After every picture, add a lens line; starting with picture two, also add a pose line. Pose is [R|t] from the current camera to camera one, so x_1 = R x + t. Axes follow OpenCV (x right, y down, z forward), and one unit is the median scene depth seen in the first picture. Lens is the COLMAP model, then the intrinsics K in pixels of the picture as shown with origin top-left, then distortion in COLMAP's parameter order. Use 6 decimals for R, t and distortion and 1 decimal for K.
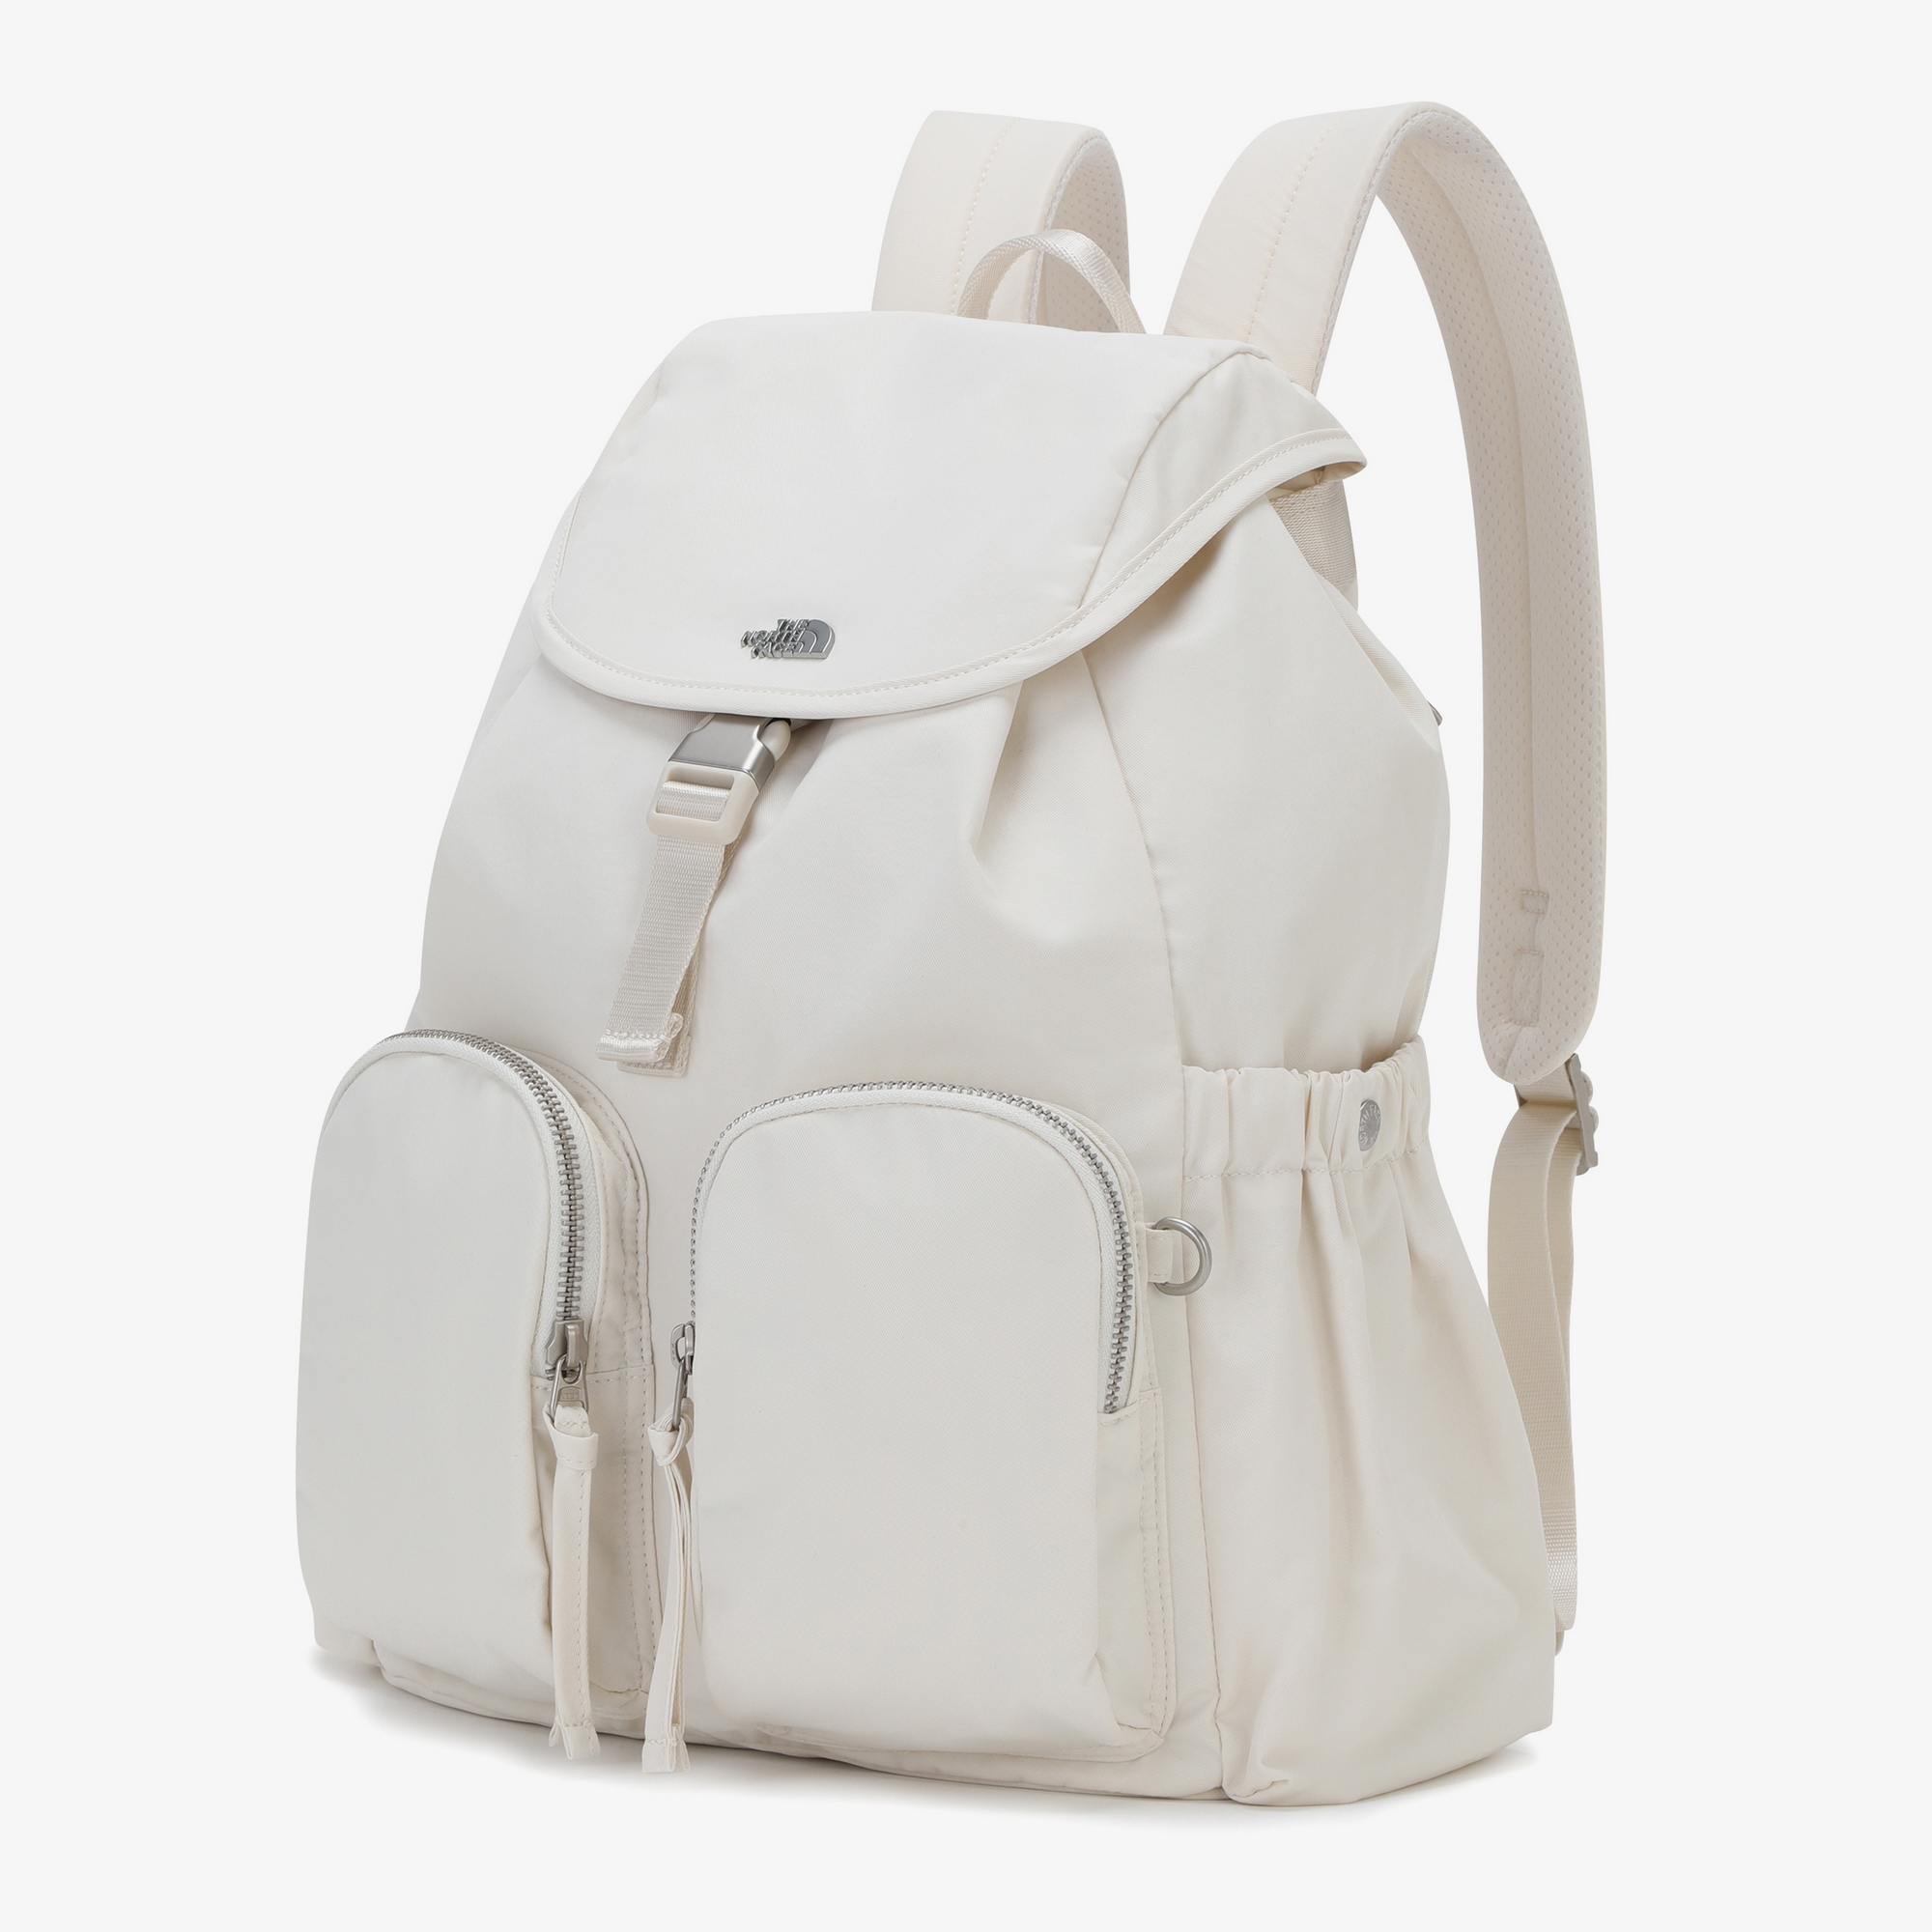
lens RADIAL K [[6673.0, 0, 968.6], [0, 6673.0, 964.4], [0, 0, 1]] dist [0.177739, 0.000000]
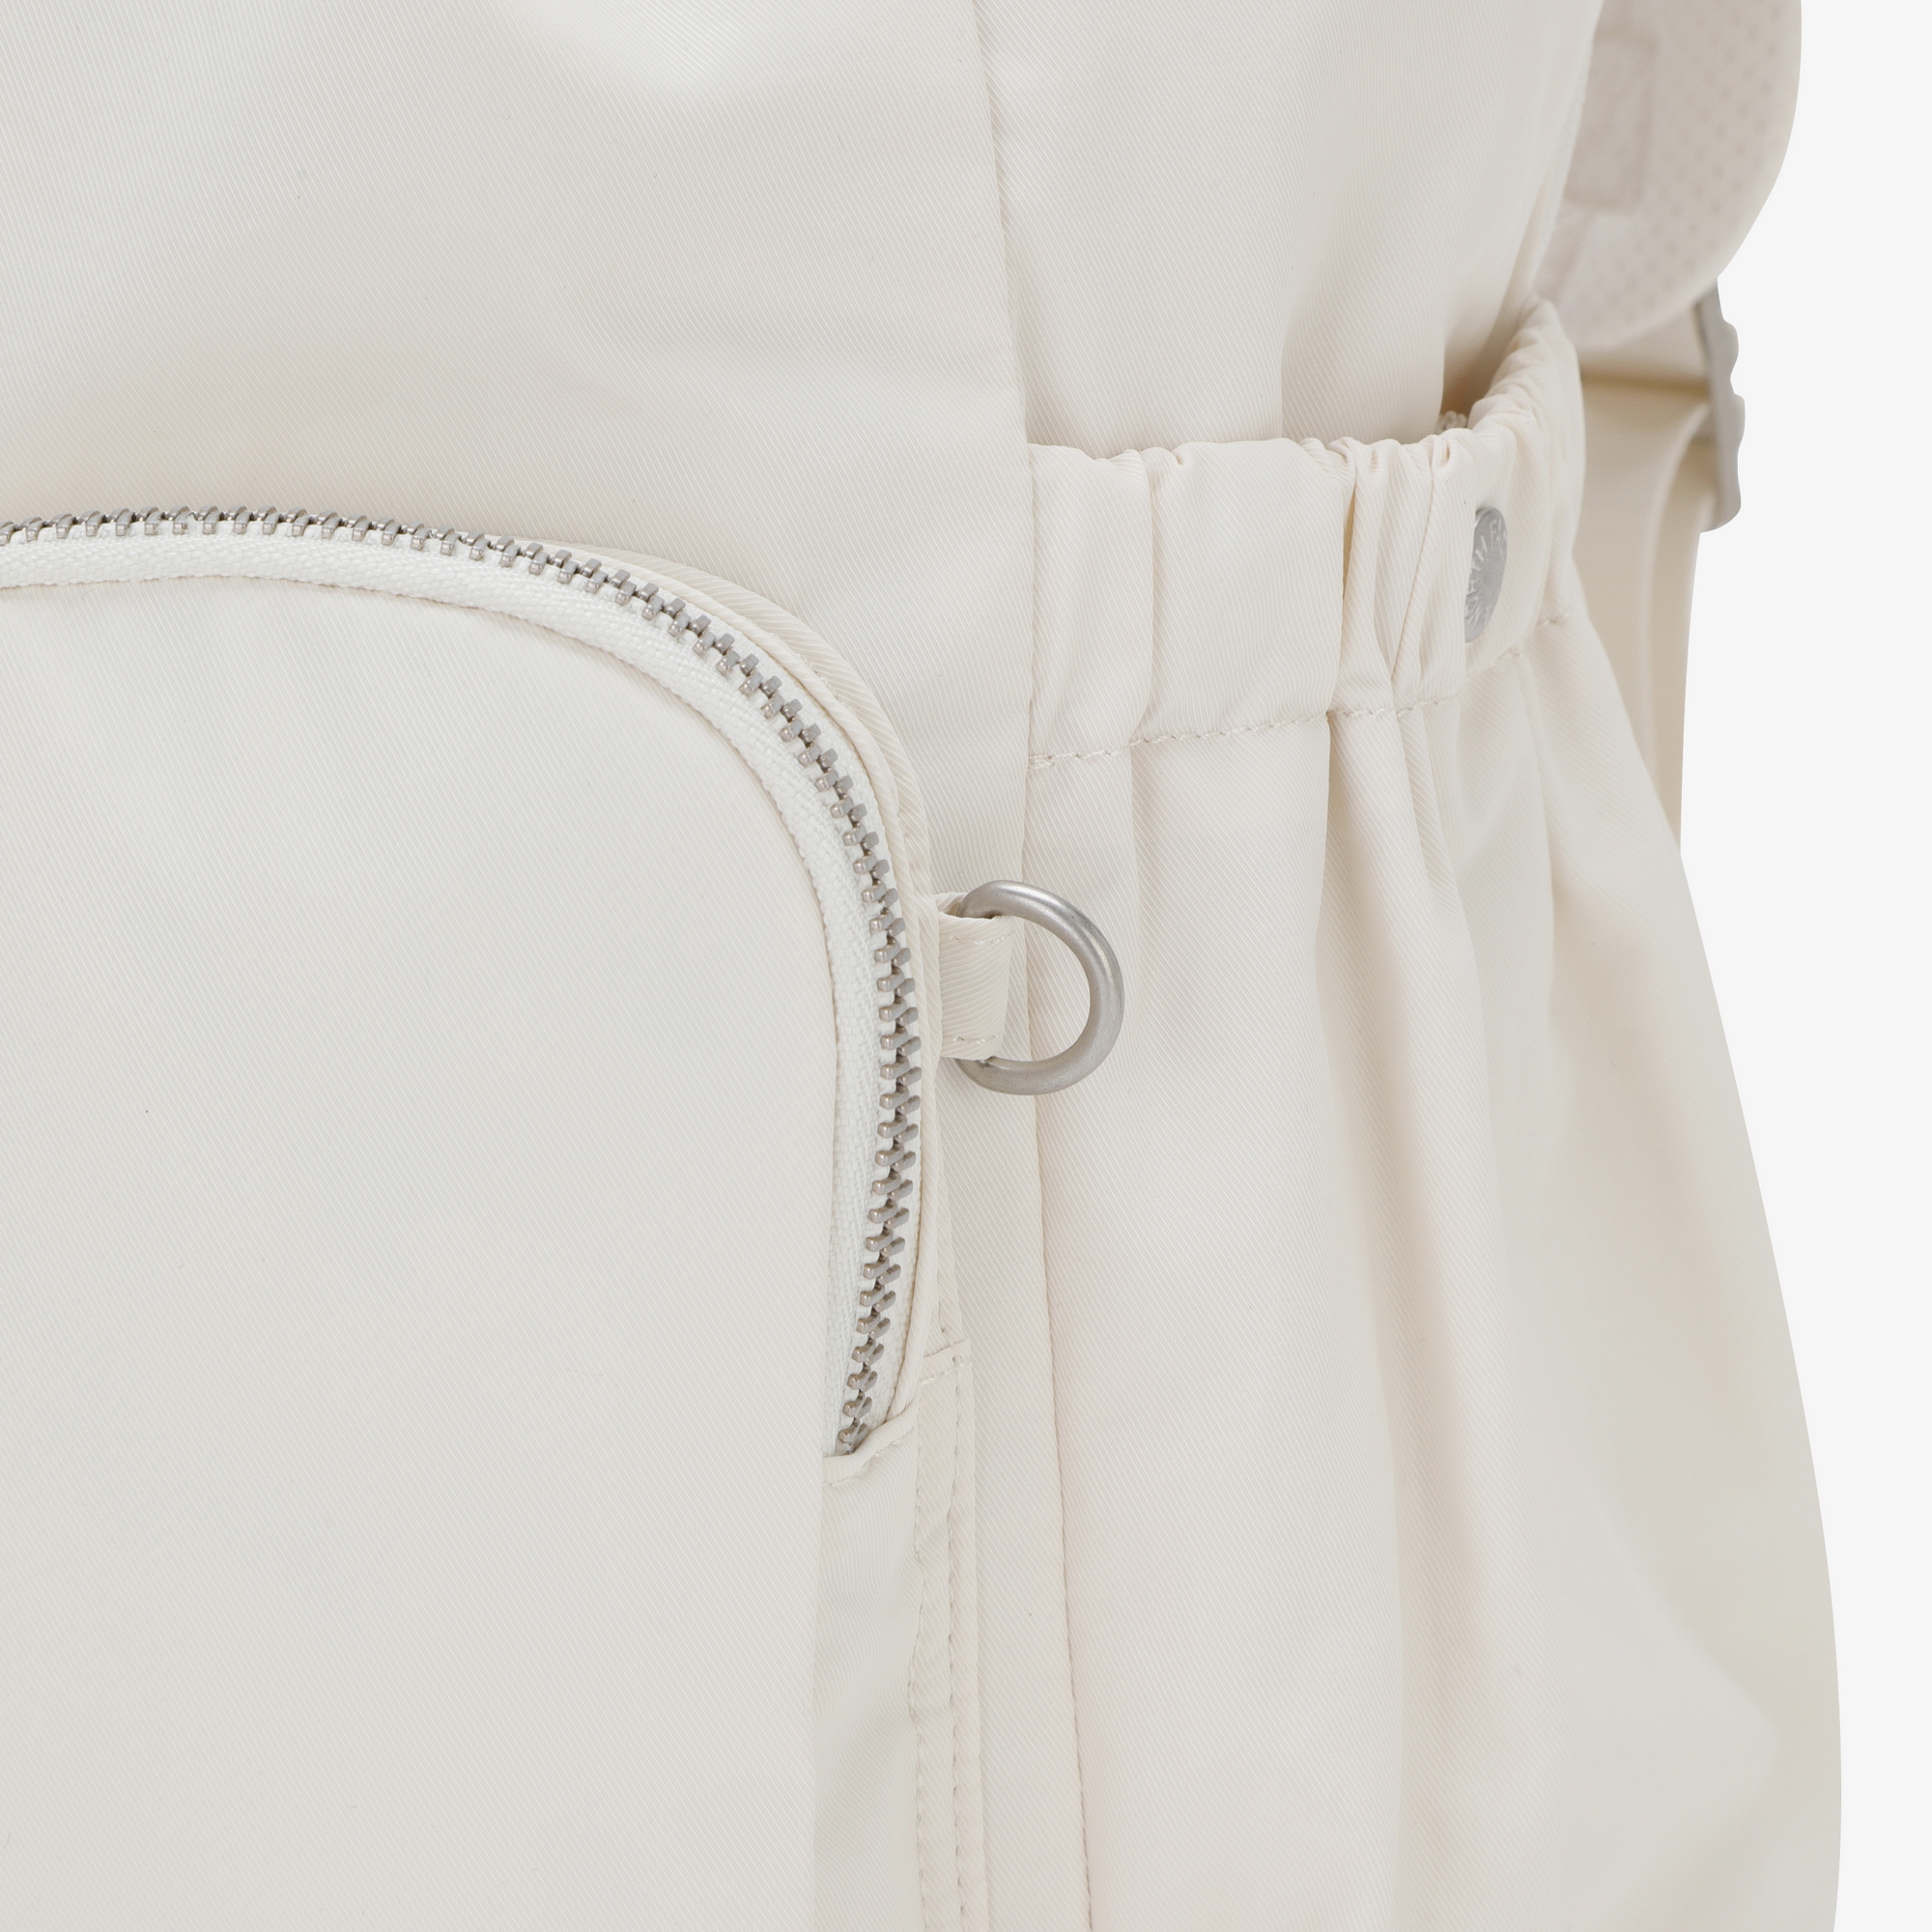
lens RADIAL K [[6673.0, 0, 949.1], [0, 6673.0, 974.7], [0, 0, 1]] dist [0.177739, 0.000000]
pose [[0.991417, -0.015937, 0.129765, -0.018950], [-0.006261, 0.985616, 0.168885, -0.017191], [-0.130590, -0.168247, 0.977056, 0.648022]]
